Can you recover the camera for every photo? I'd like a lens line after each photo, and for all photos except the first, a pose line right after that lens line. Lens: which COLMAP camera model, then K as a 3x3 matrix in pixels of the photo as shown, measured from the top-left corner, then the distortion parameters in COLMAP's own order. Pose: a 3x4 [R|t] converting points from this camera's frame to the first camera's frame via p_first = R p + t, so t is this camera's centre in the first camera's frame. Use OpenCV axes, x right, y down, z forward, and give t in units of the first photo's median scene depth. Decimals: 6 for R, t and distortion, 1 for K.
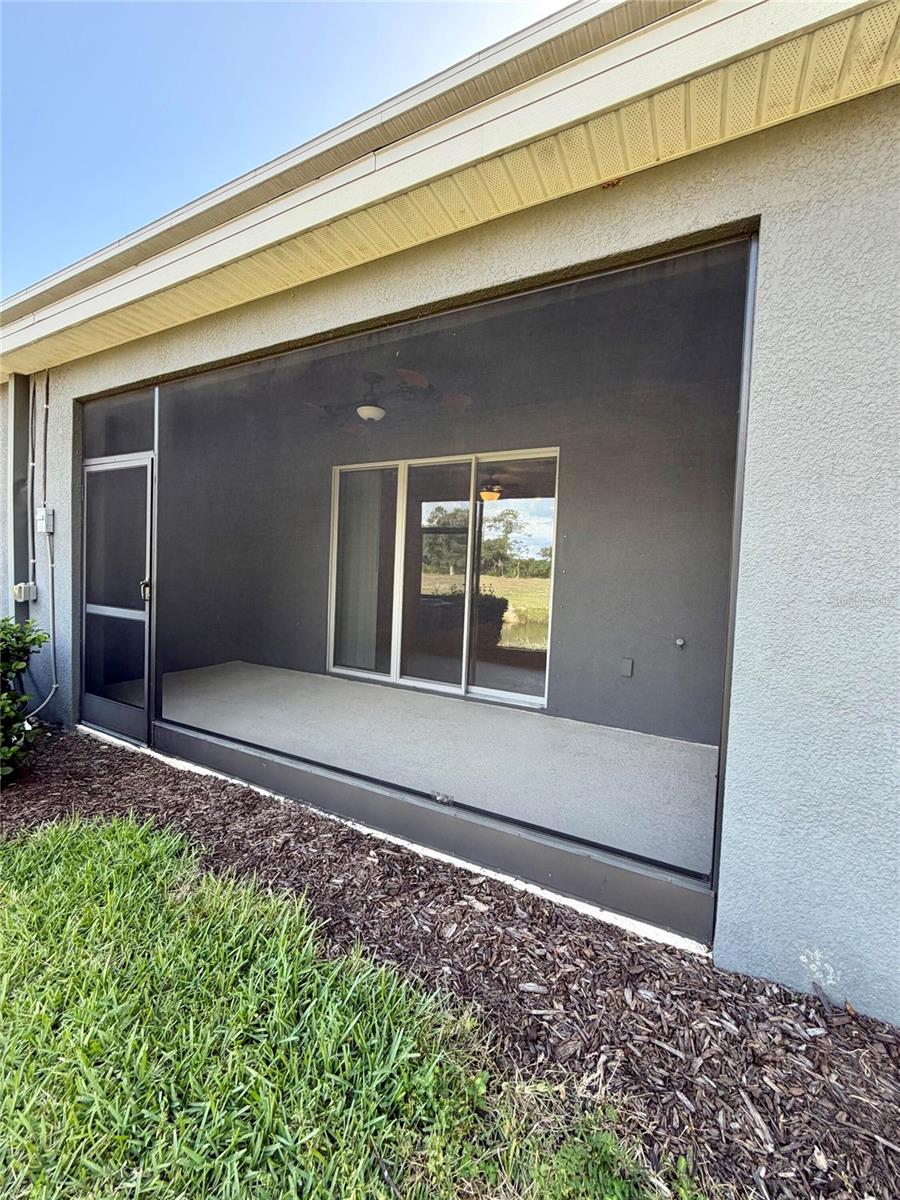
lens RADIAL K [[479.4, 0, 451.6], [0, 479.4, 596.1], [0, 0, 1]] dist [0.000229, 0.000097]
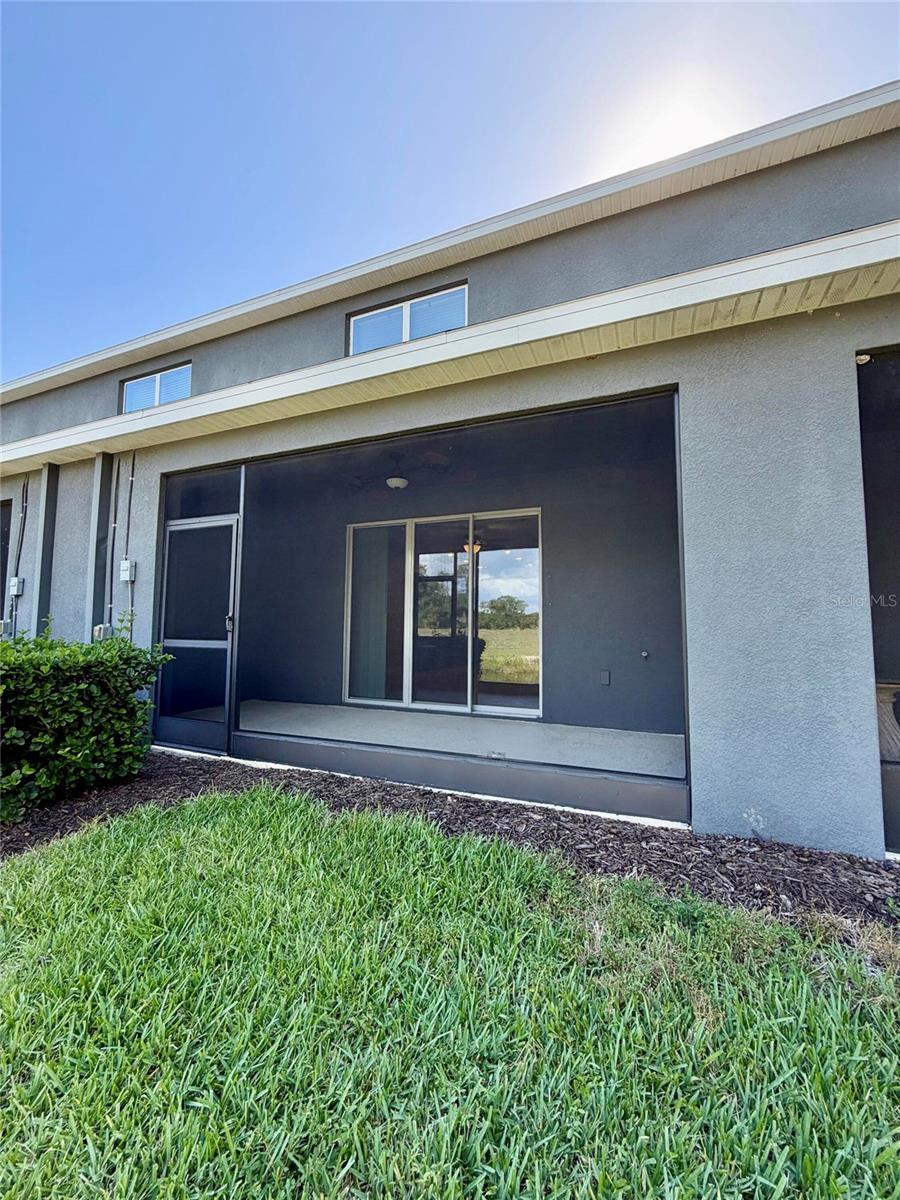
lens RADIAL K [[479.4, 0, 451.6], [0, 479.4, 596.1], [0, 0, 1]] dist [0.000229, 0.000097]
pose [[0.995114, -0.025488, 0.095388, -0.183717], [0.036354, 0.992818, -0.113978, 0.079624], [-0.091798, 0.116889, 0.988893, -0.282512]]
